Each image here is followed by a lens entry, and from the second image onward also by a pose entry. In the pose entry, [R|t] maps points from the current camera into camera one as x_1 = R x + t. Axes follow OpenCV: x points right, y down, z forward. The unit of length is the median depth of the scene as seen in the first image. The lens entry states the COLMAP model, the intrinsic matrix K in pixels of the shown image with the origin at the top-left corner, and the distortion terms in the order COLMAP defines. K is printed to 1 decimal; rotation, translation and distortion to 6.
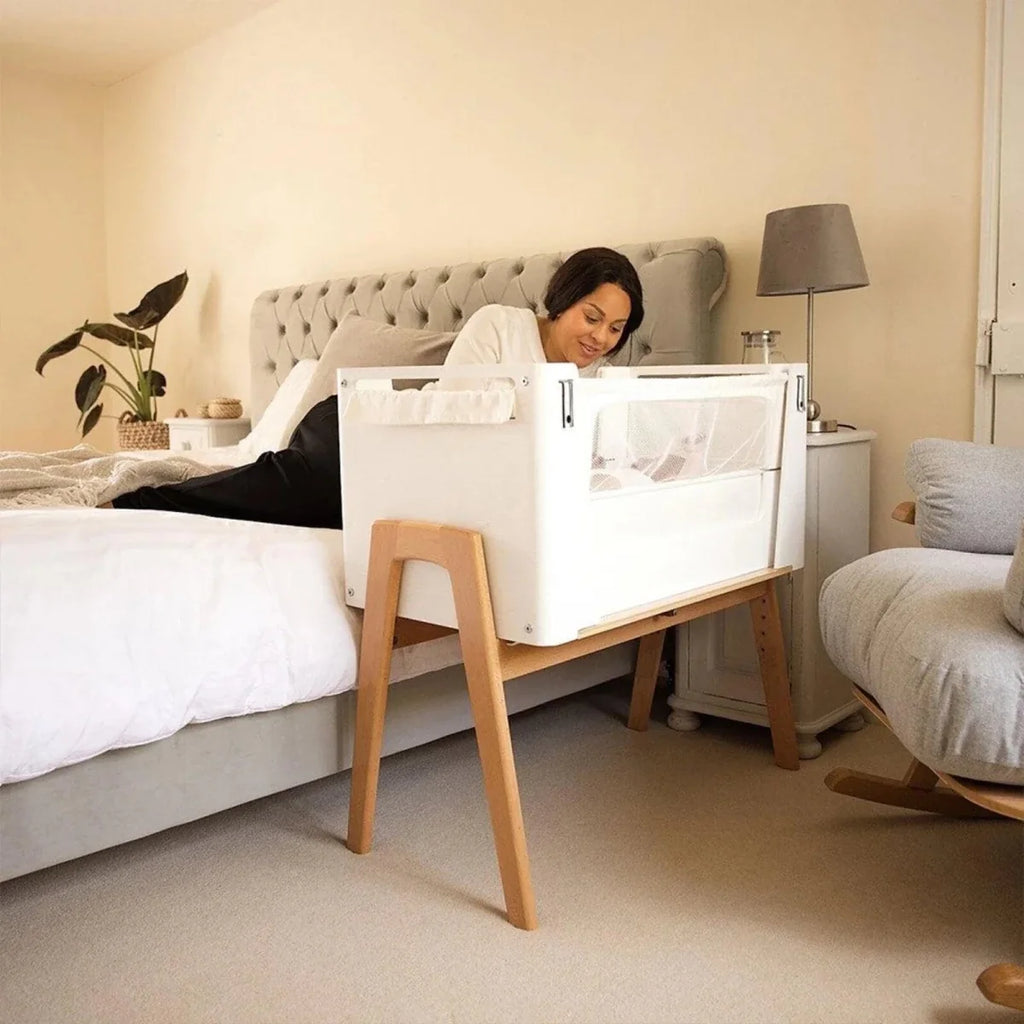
lens RADIAL K [[1045.5, 0, 514.8], [0, 1045.5, 512.1], [0, 0, 1]] dist [-0.082497, 0.000000]
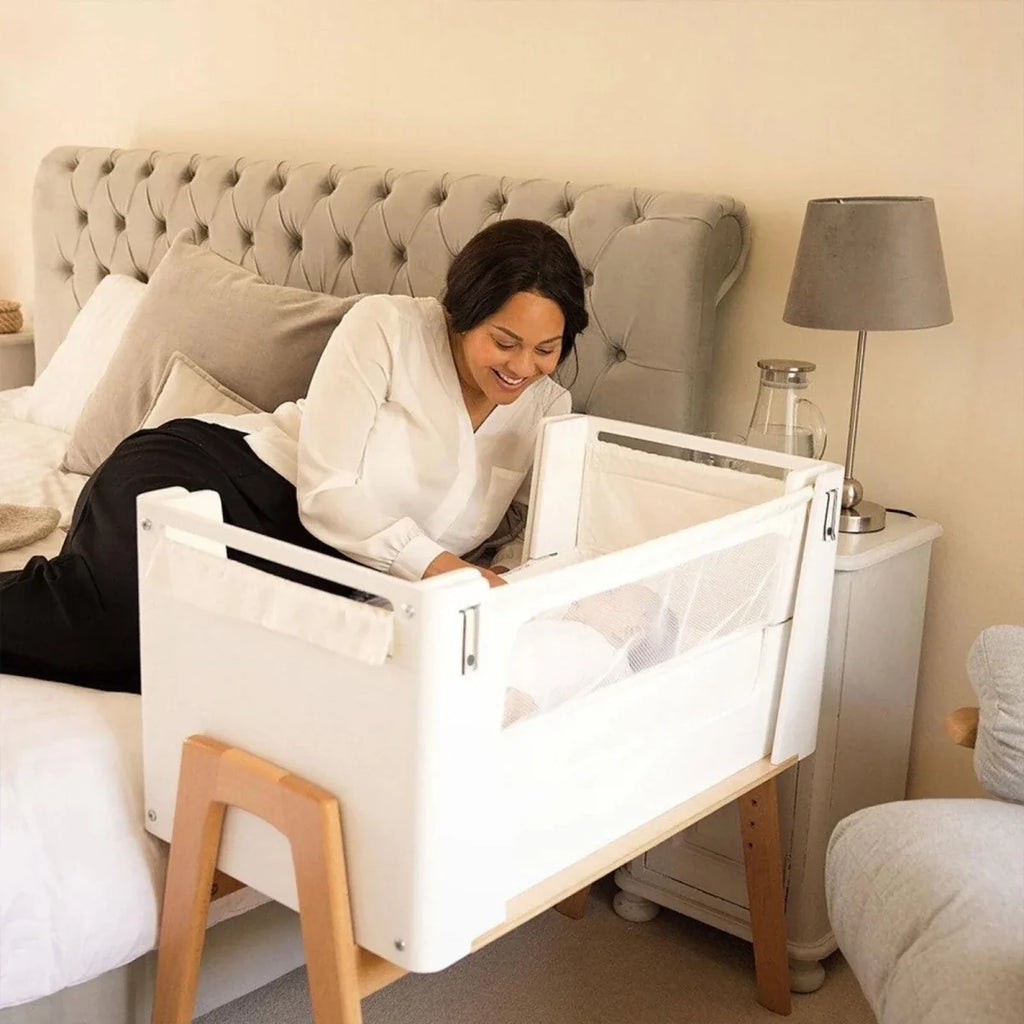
lens RADIAL K [[1501.8, 0, 511.2], [0, 1501.8, 511.8], [0, 0, 1]] dist [0.005976, 0.000000]
pose [[0.997713, 0.047936, 0.047651, 0.018379], [-0.053837, 0.989862, 0.131433, -0.218316], [-0.040868, -0.133698, 0.990179, 0.031029]]
